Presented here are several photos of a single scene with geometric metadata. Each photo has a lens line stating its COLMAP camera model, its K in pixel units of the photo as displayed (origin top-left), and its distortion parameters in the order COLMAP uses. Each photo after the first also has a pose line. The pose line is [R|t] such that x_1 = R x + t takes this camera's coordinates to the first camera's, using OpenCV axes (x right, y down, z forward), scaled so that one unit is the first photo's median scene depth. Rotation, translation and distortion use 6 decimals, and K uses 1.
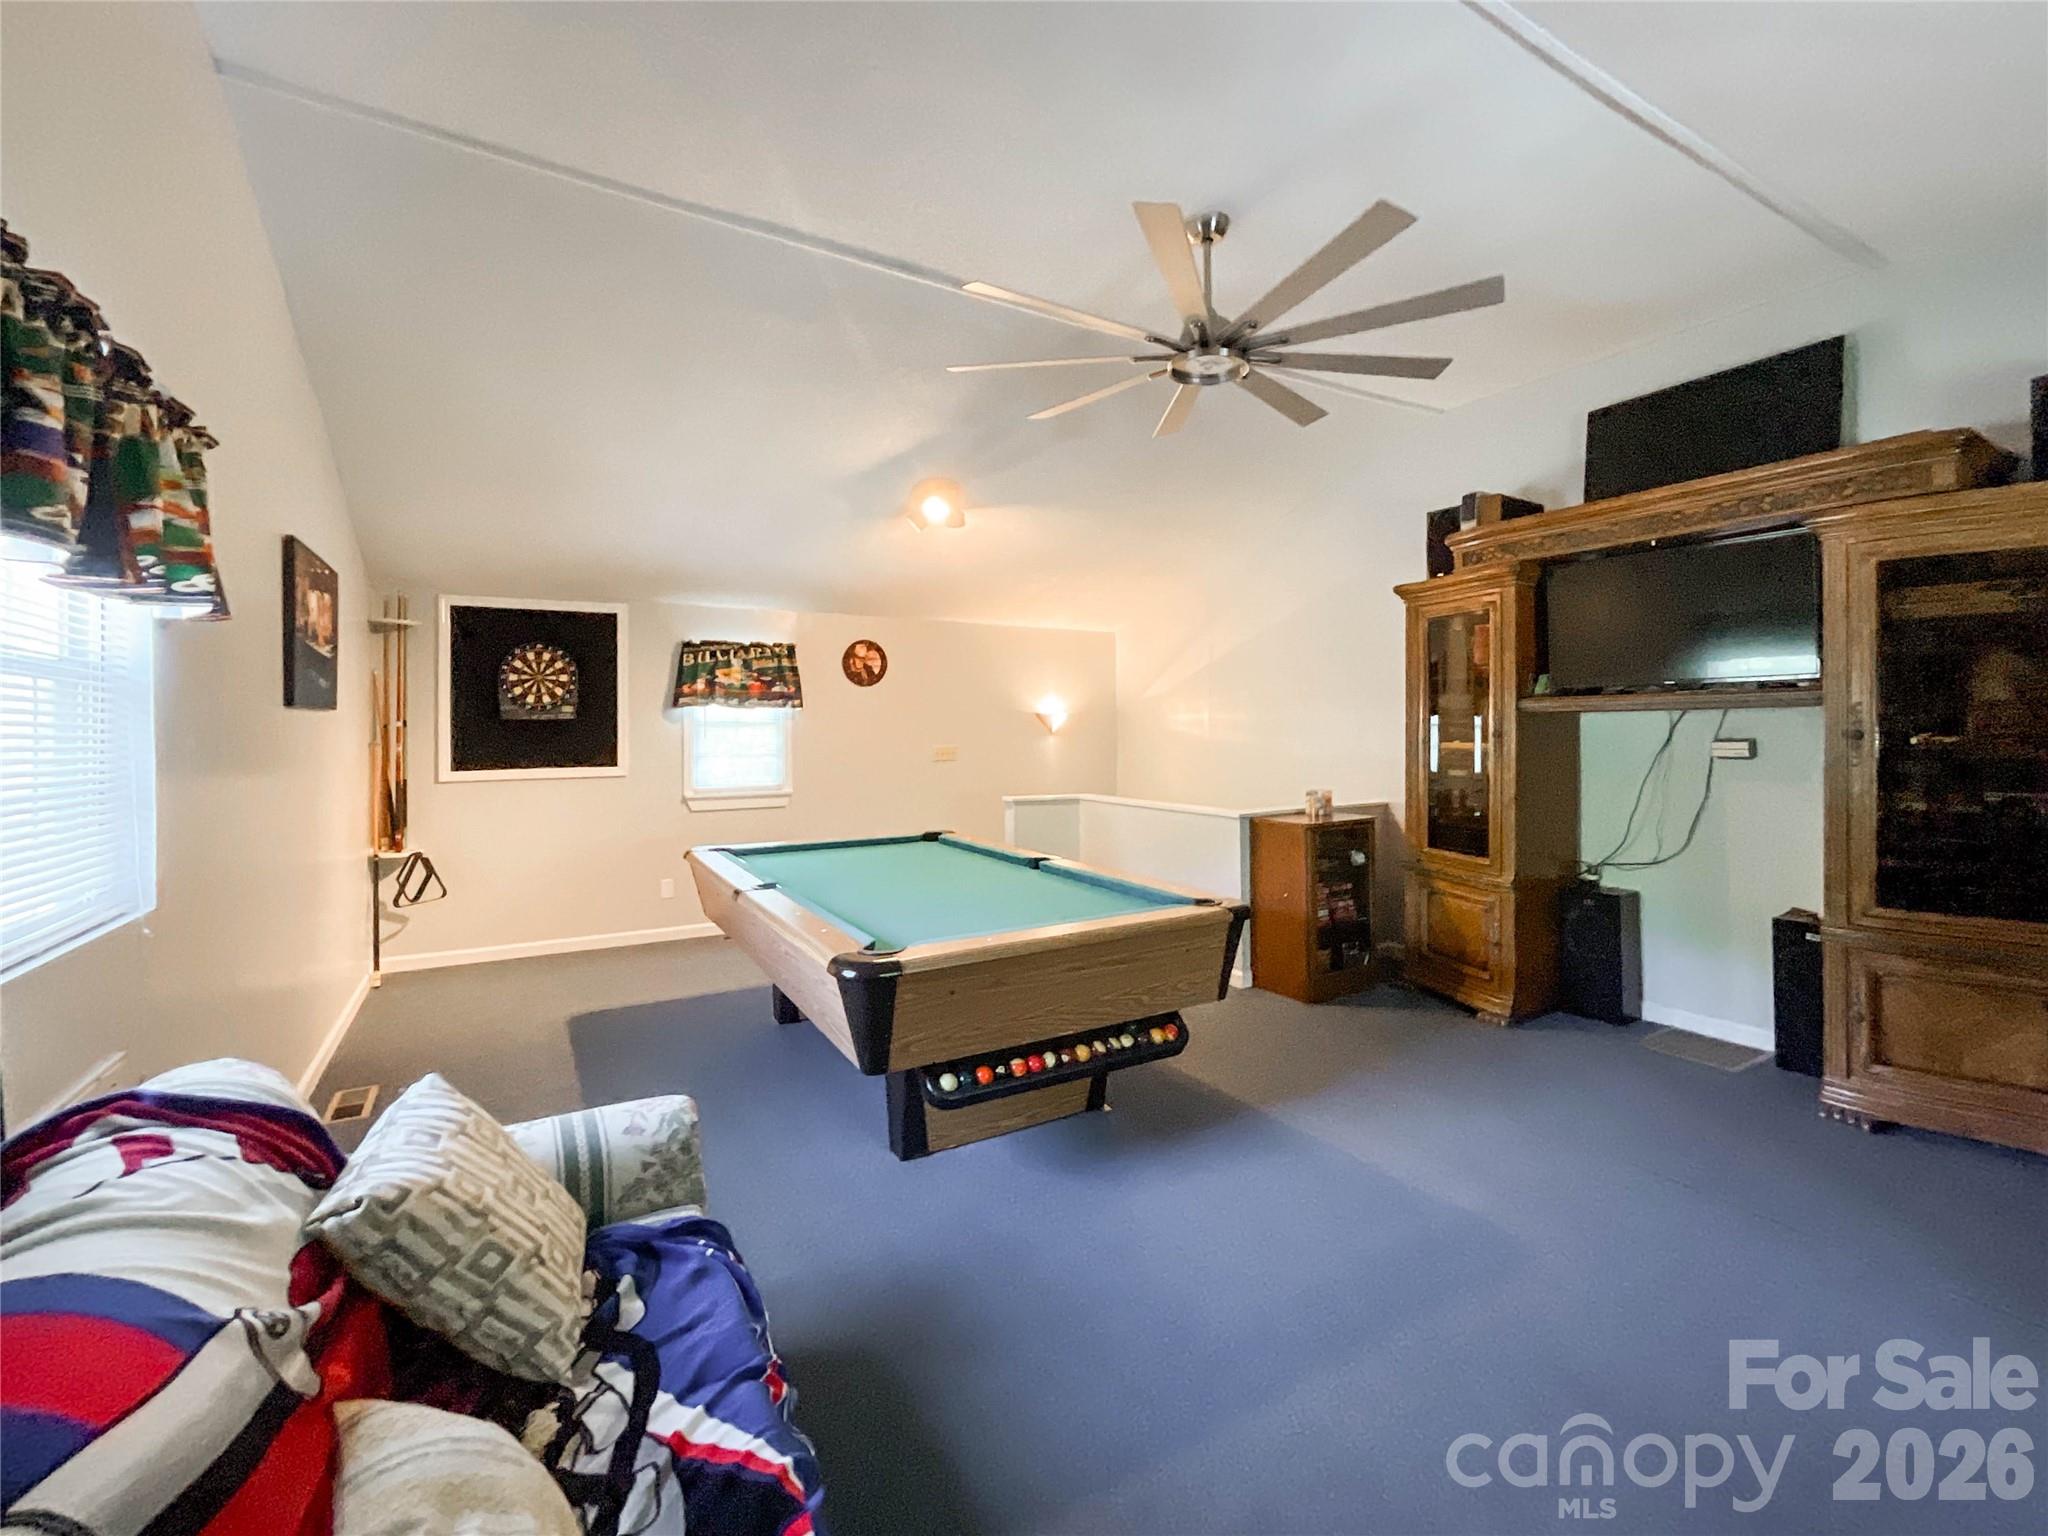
lens RADIAL K [[876.4, 0, 1028.5], [0, 876.4, 760.7], [0, 0, 1]] dist [-0.020110, 0.010076]
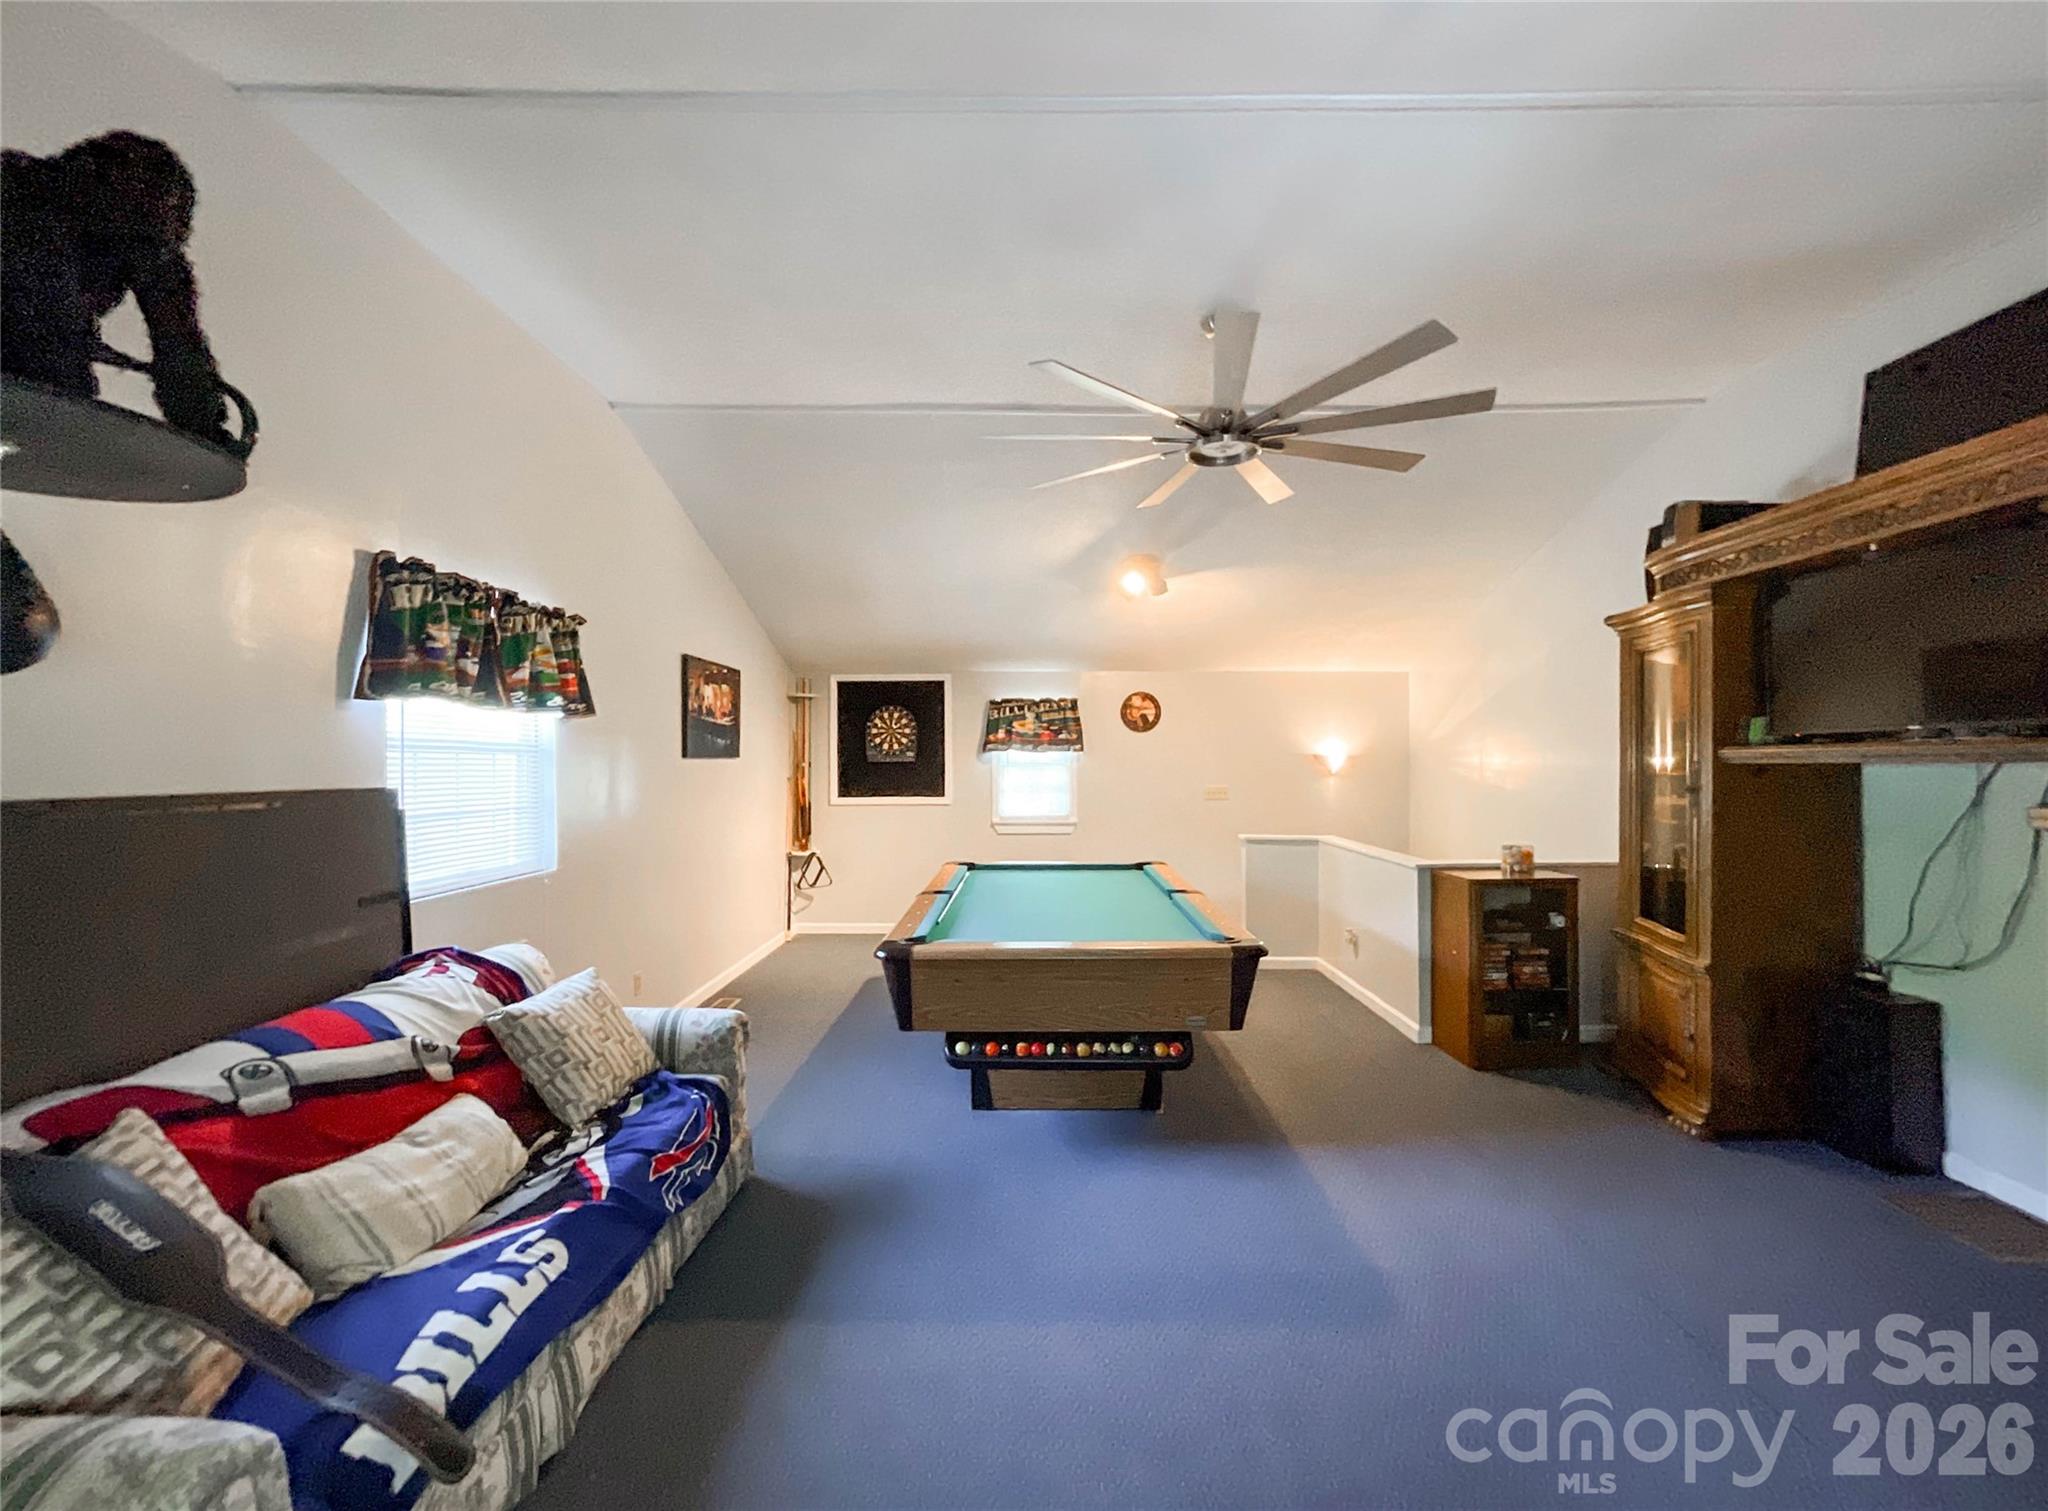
lens RADIAL K [[830.8, 0, 1025.0], [0, 830.8, 799.0], [0, 0, 1]] dist [-0.021584, 0.012346]
pose [[0.856883, 0.027872, -0.514757, 0.353012], [-0.023117, 0.999610, 0.015643, -0.016358], [0.514993, -0.001505, 0.857193, -0.011970]]
